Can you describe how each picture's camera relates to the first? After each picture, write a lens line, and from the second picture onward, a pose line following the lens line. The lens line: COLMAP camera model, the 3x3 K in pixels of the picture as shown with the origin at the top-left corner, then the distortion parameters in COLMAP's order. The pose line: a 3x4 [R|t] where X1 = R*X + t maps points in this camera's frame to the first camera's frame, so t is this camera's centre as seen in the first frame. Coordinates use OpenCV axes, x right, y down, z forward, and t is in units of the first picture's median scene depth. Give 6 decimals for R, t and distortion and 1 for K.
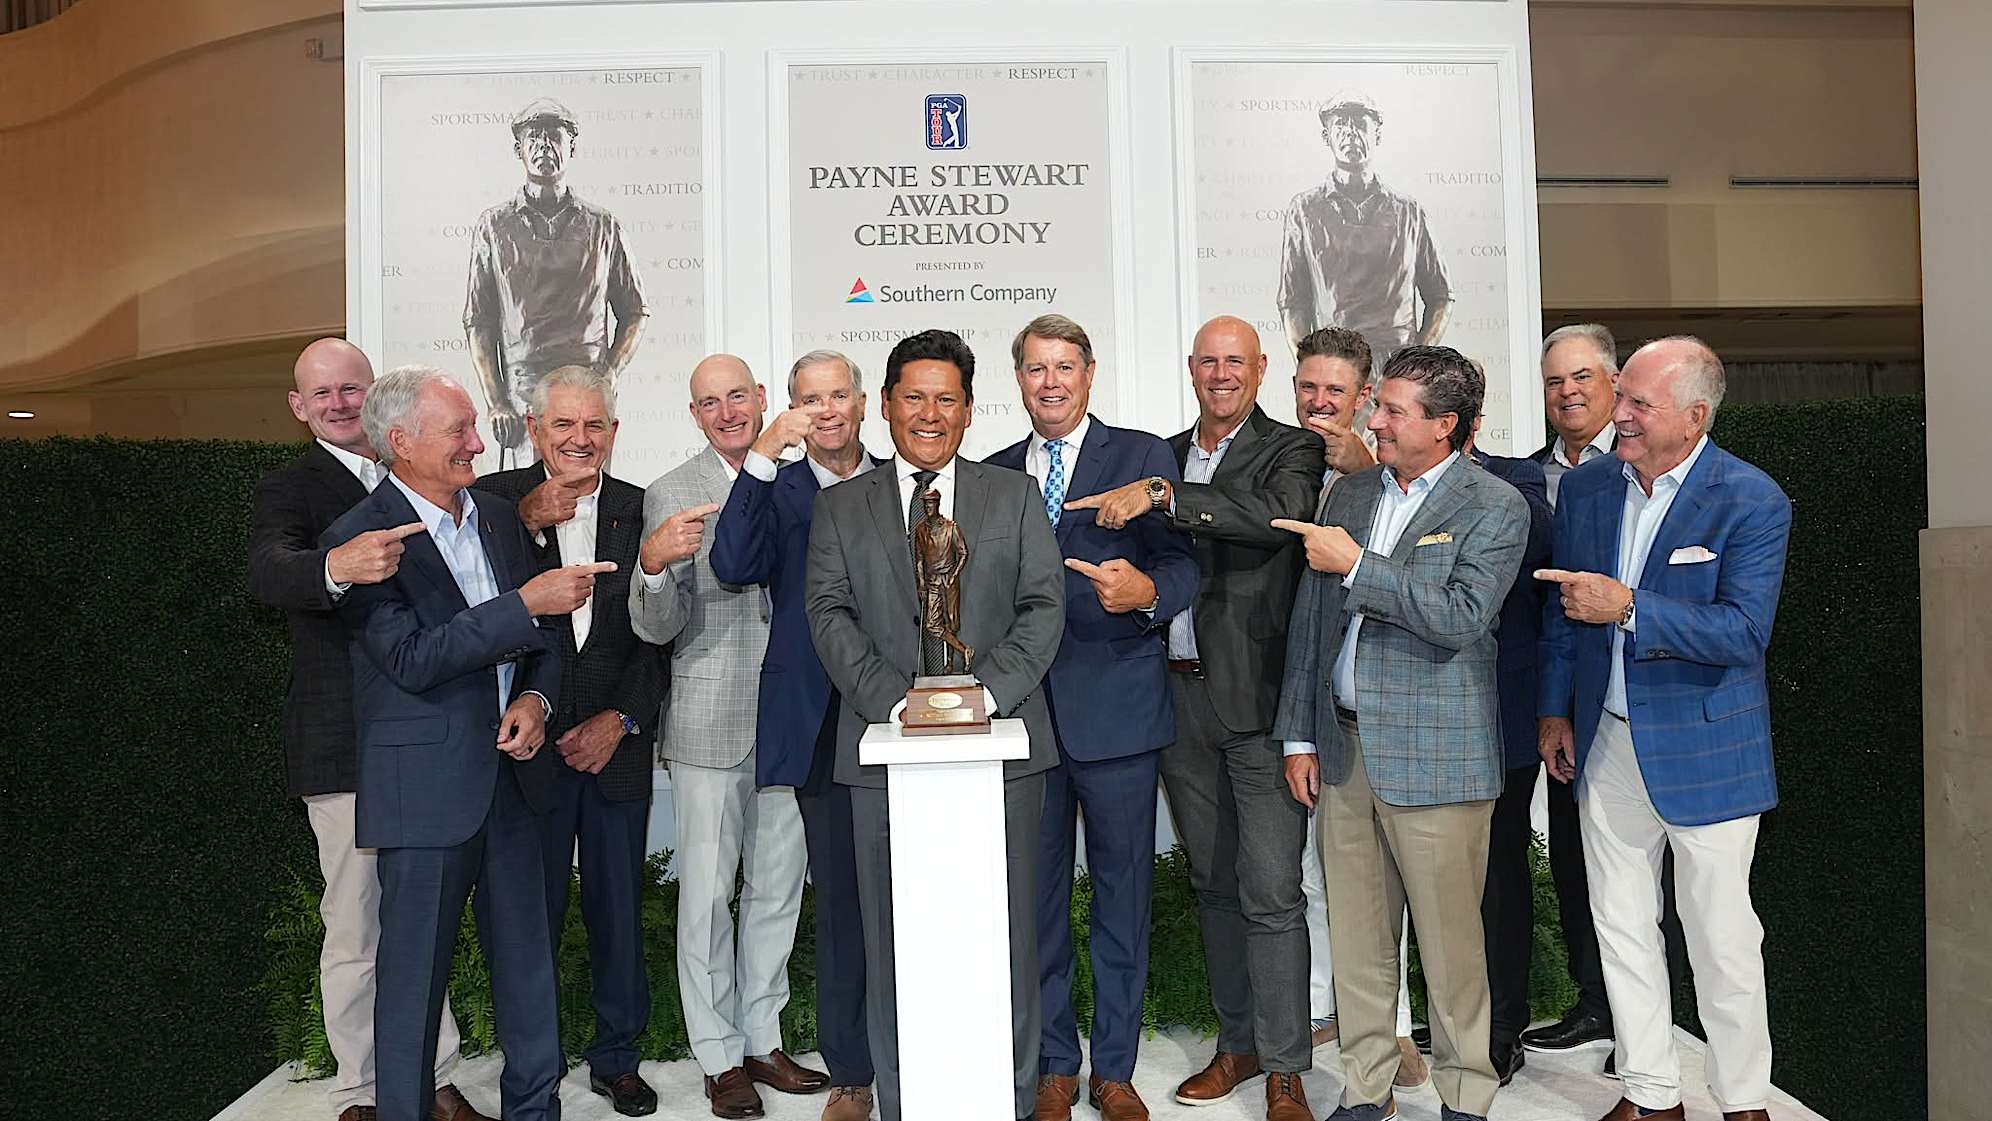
lens RADIAL K [[1488.1, 0, 1021.6], [0, 1488.1, 586.5], [0, 0, 1]] dist [-0.108309, 0.029096]
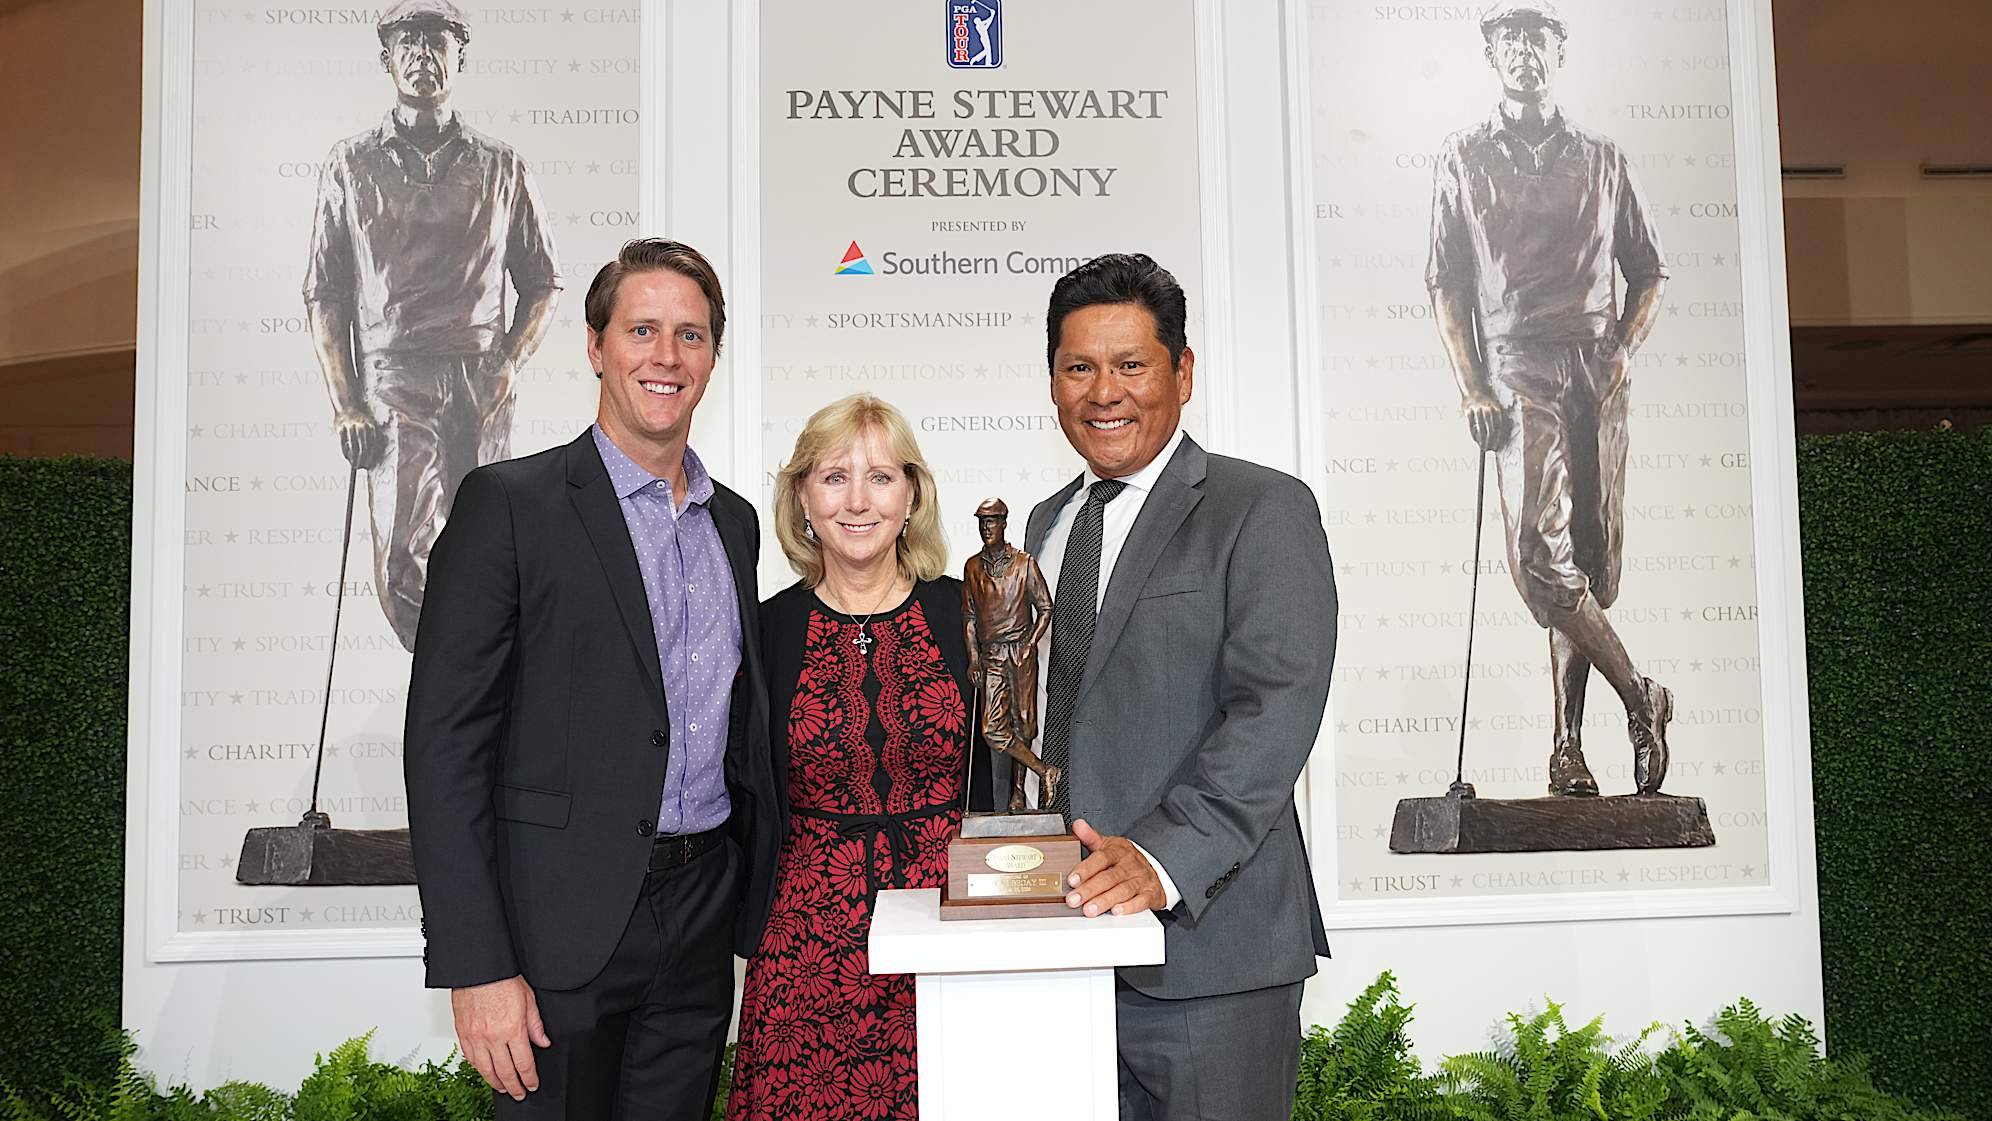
lens RADIAL K [[1610.7, 0, 996.0], [0, 1610.7, 560.5], [0, 0, 1]] dist [-0.072514, 0.088573]
pose [[0.999964, 0.006190, -0.005748, -0.034258], [-0.006570, 0.997620, -0.068634, 0.002028], [0.005310, 0.068670, 0.997625, 0.223070]]
